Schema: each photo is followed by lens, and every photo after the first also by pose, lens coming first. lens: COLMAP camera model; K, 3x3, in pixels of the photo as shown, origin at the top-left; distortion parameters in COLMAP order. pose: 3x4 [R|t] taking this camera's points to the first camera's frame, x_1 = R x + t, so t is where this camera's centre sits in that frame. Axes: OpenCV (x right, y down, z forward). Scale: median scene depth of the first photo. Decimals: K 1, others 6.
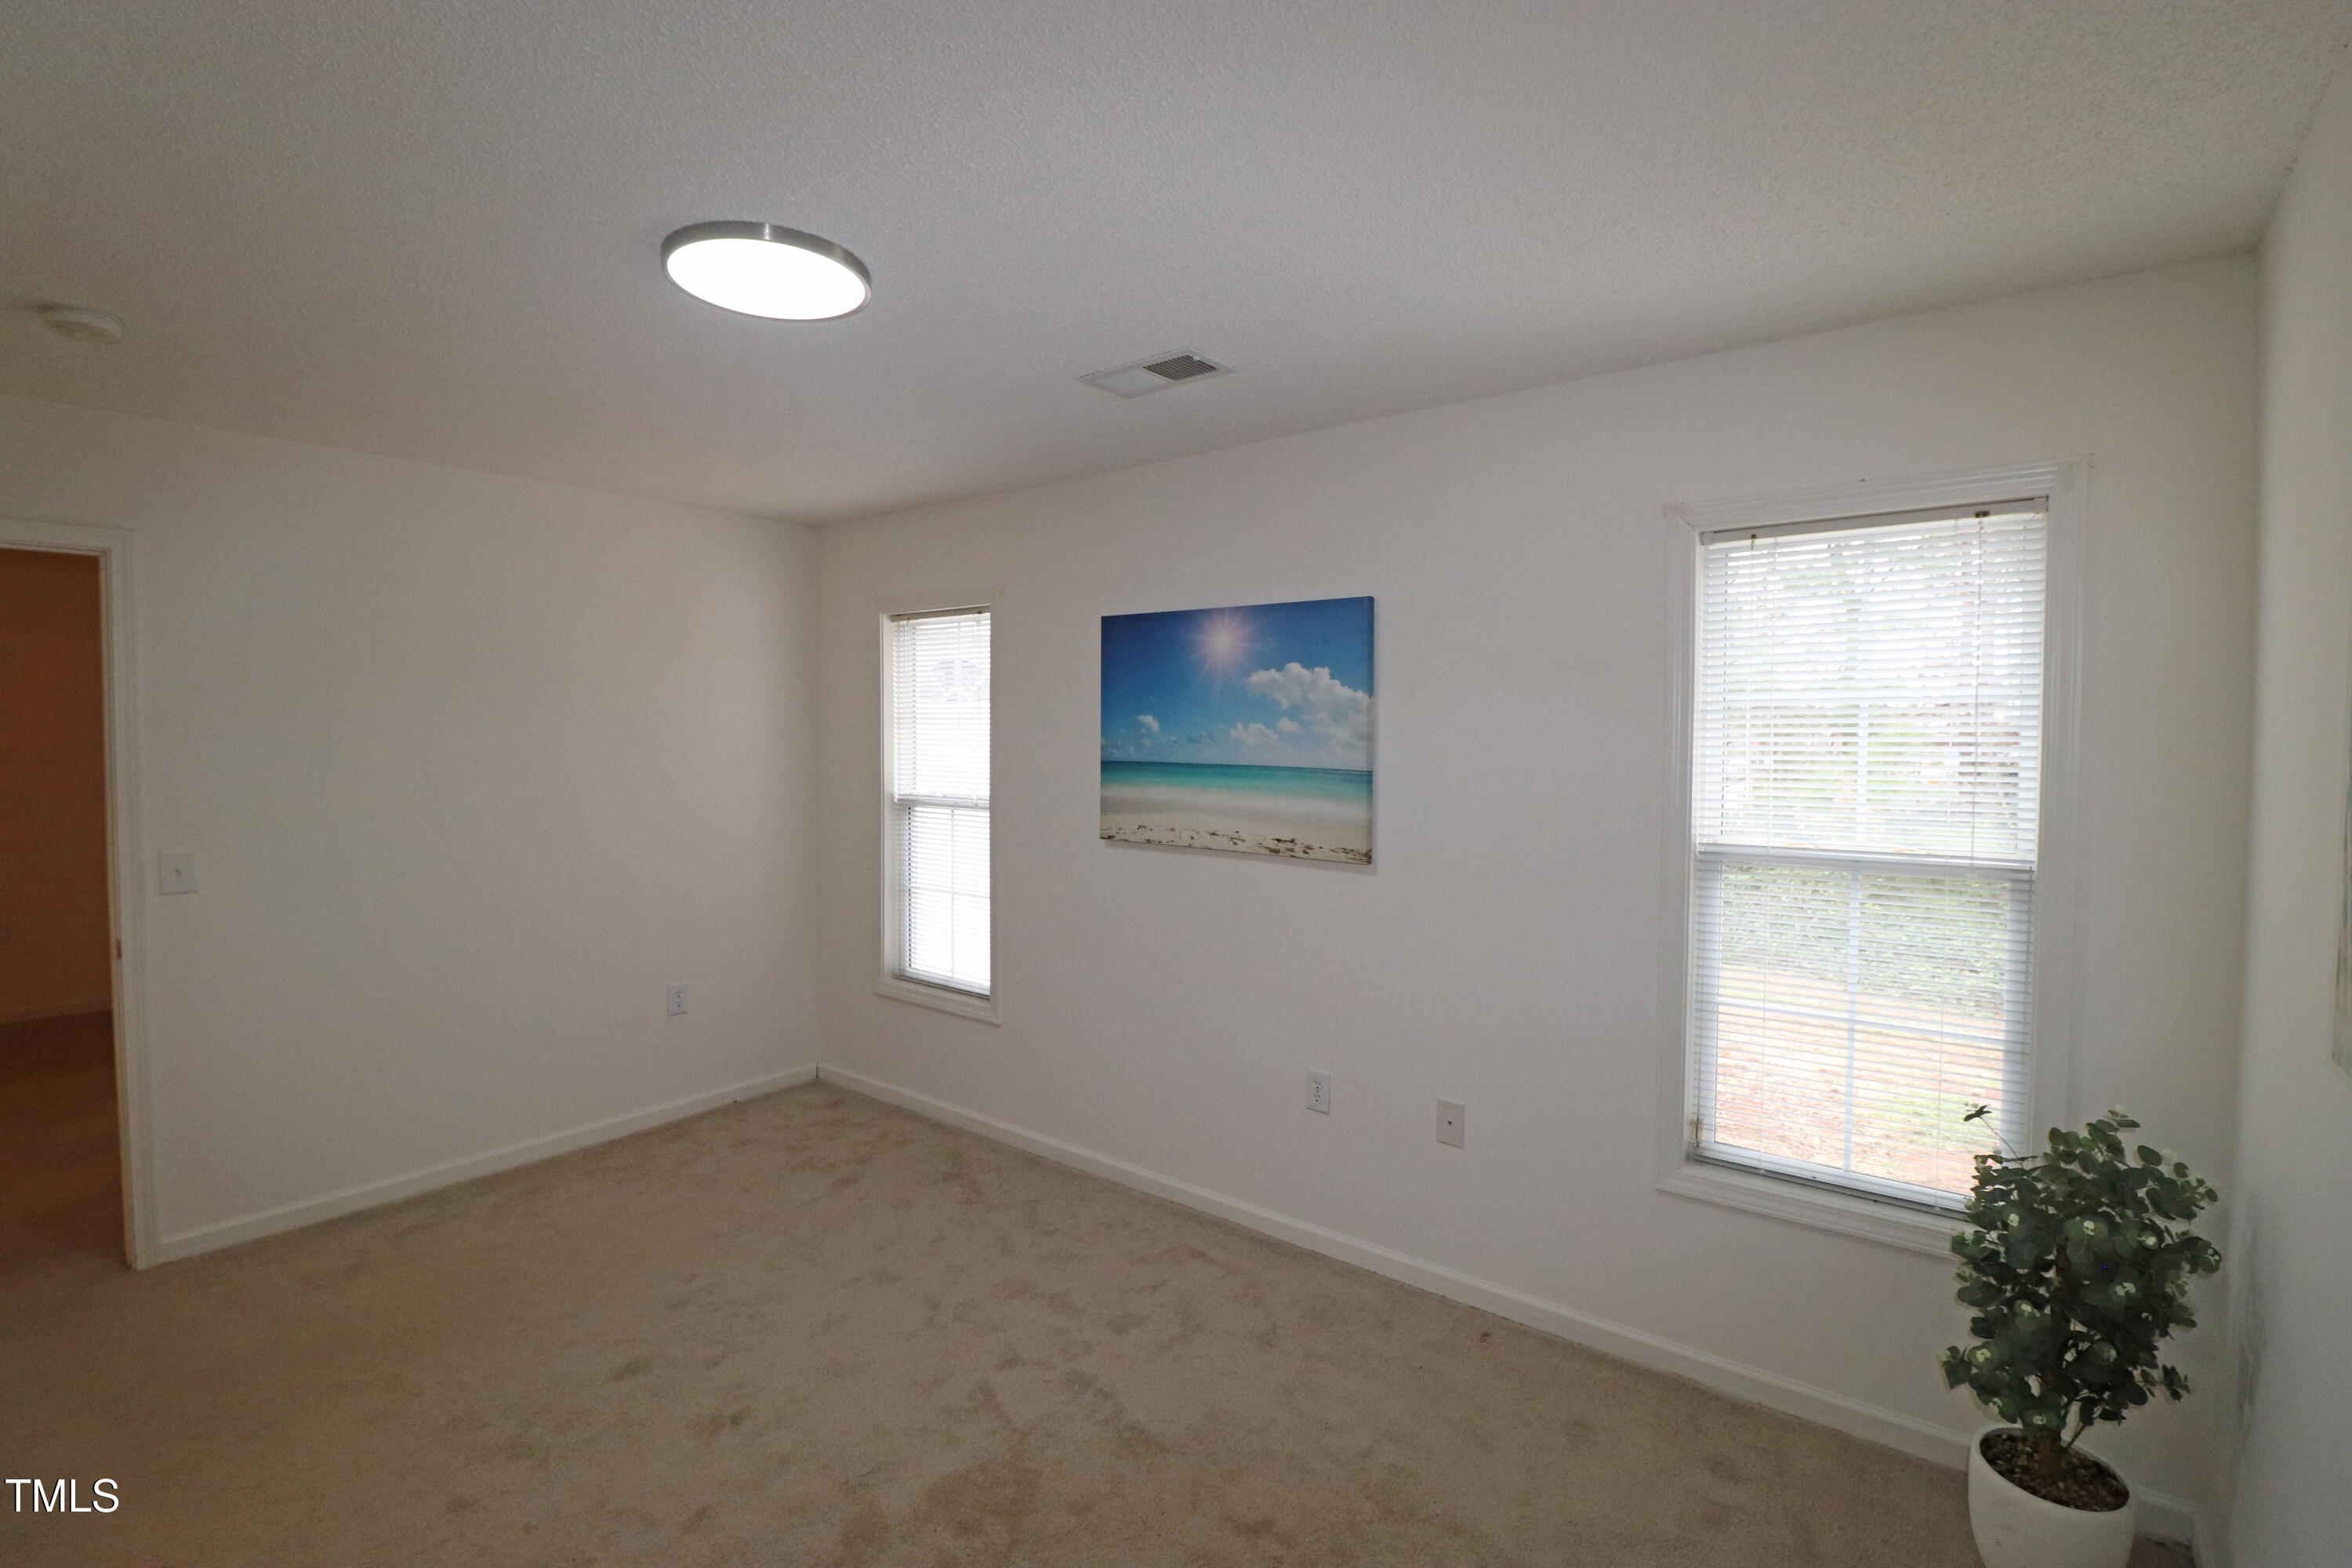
lens RADIAL K [[1080.9, 0, 1164.9], [0, 1080.9, 765.9], [0, 0, 1]] dist [0.000125, -0.013894]
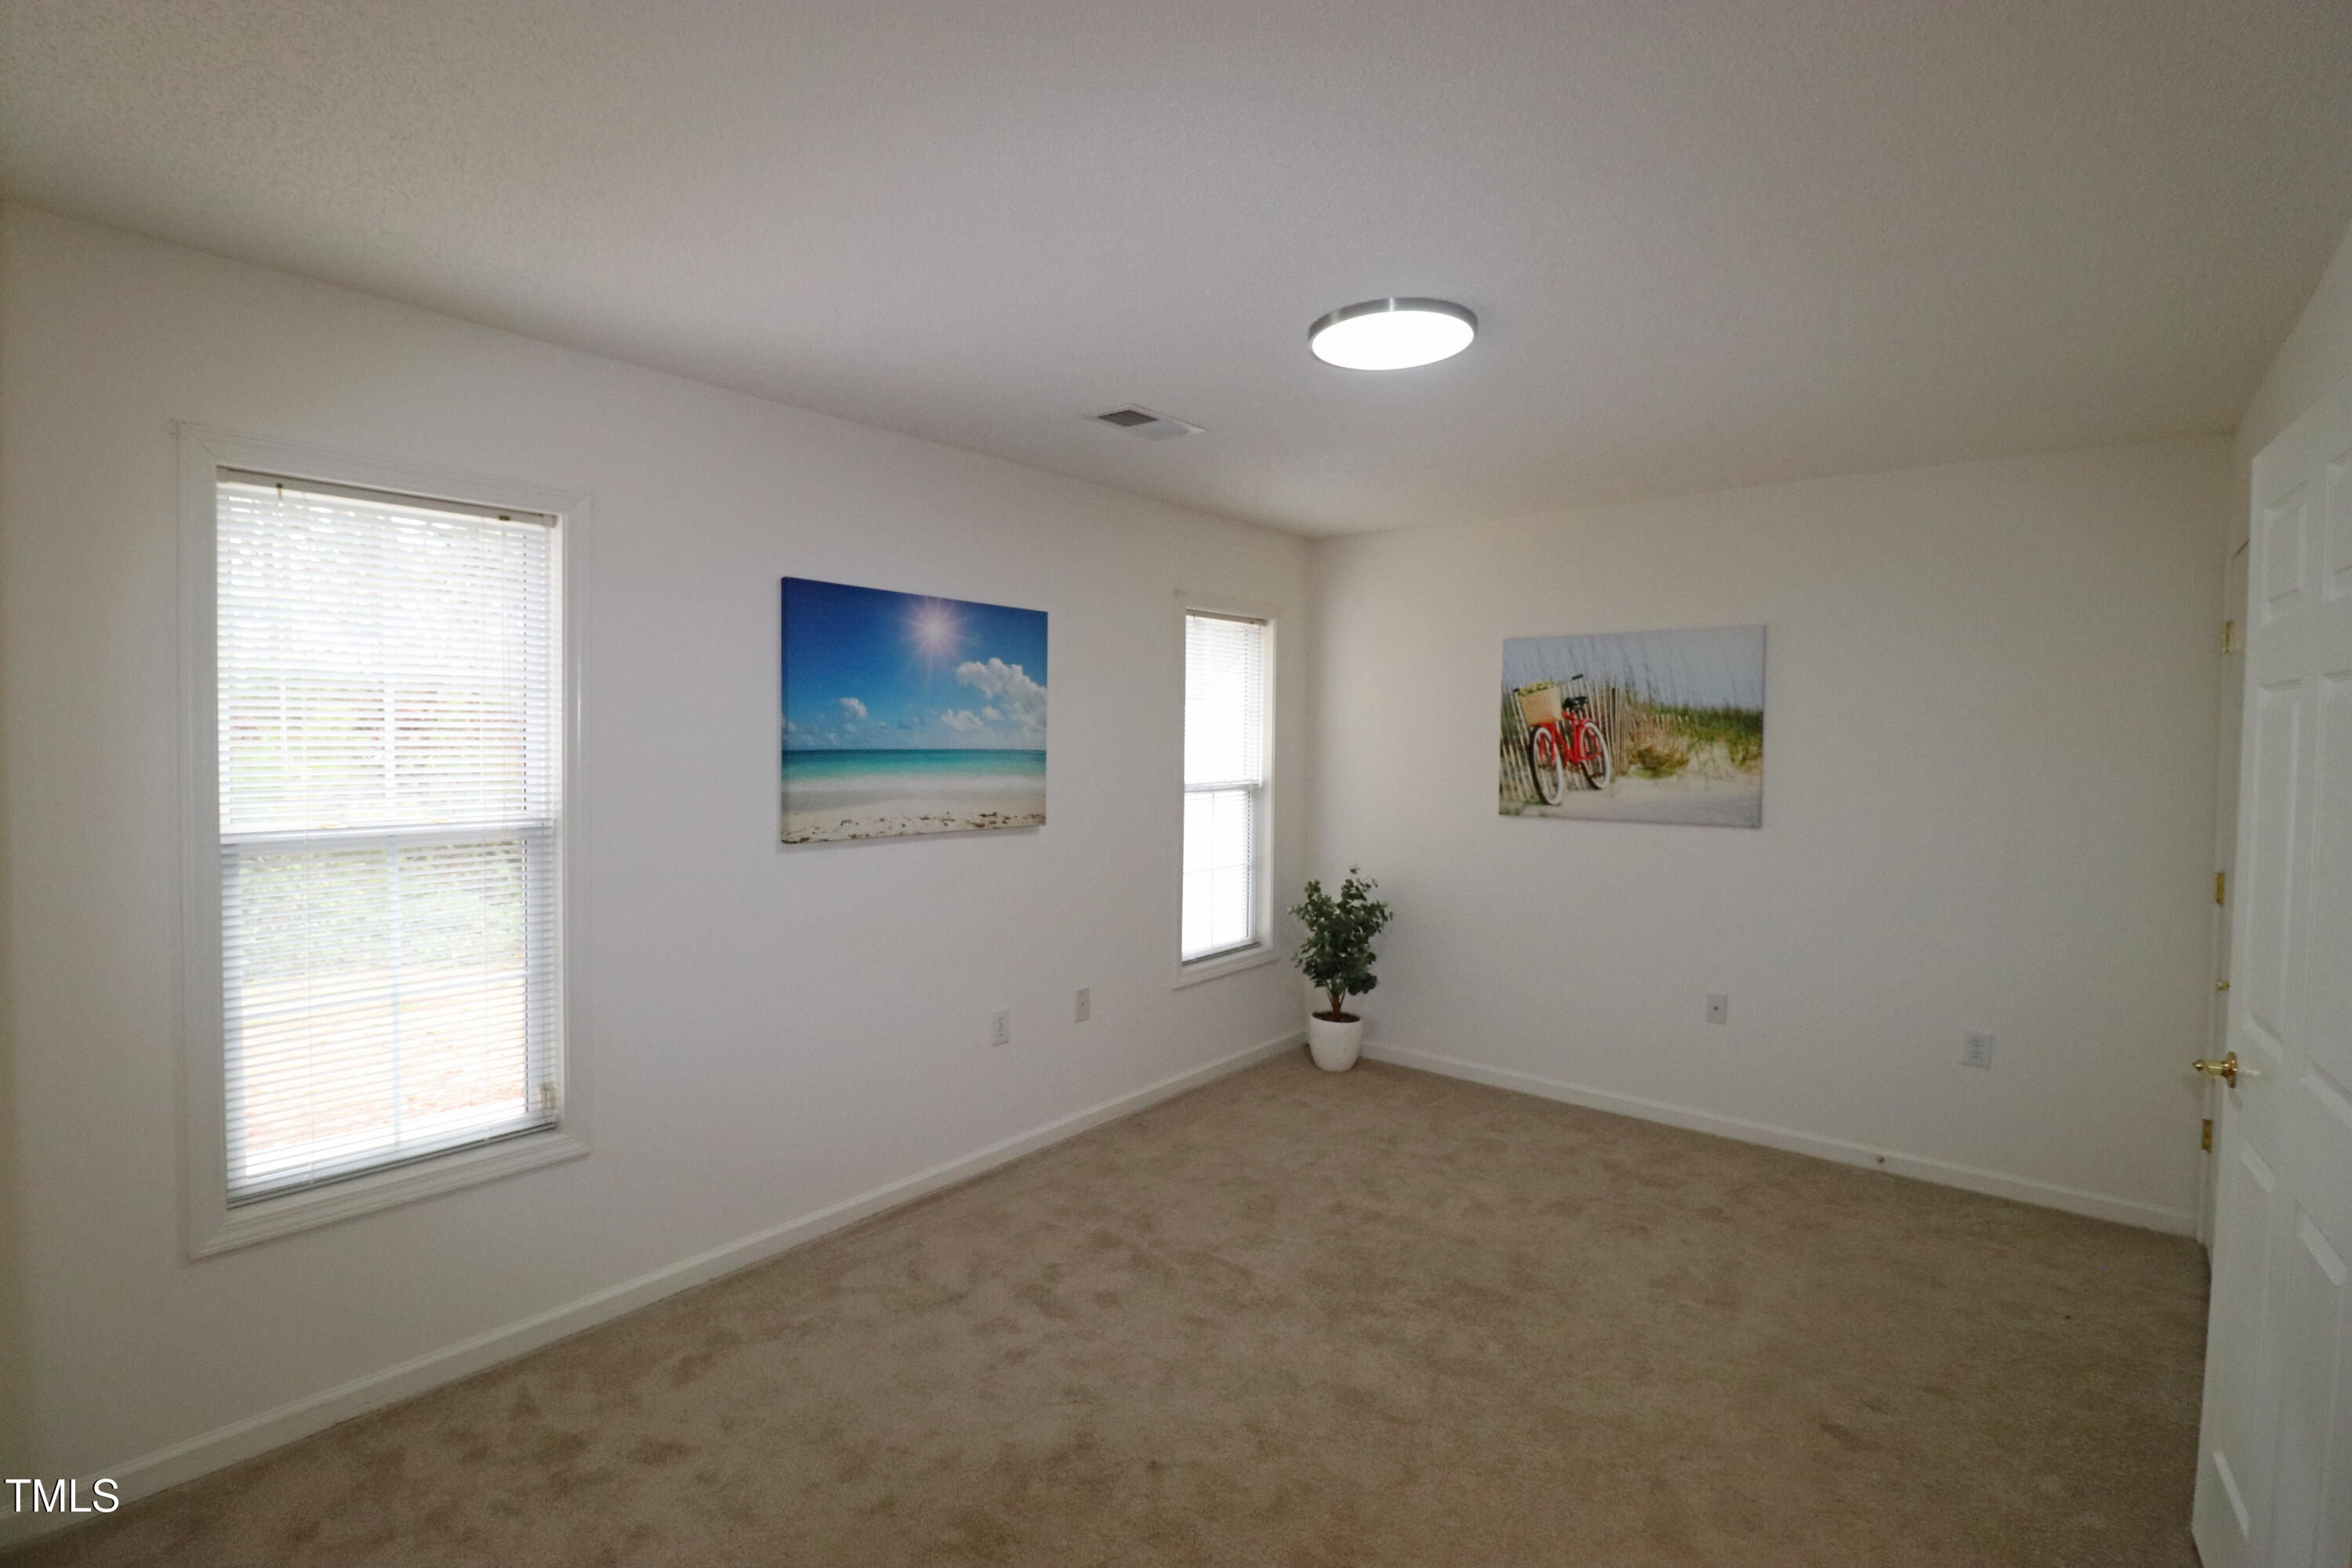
lens RADIAL K [[1080.9, 0, 1164.9], [0, 1080.9, 765.9], [0, 0, 1]] dist [0.000125, -0.013894]
pose [[0.025815, -0.041289, 0.998814, -0.991586], [0.014957, 0.999051, 0.040912, -0.025102], [-0.999555, 0.013883, 0.026408, 0.772195]]
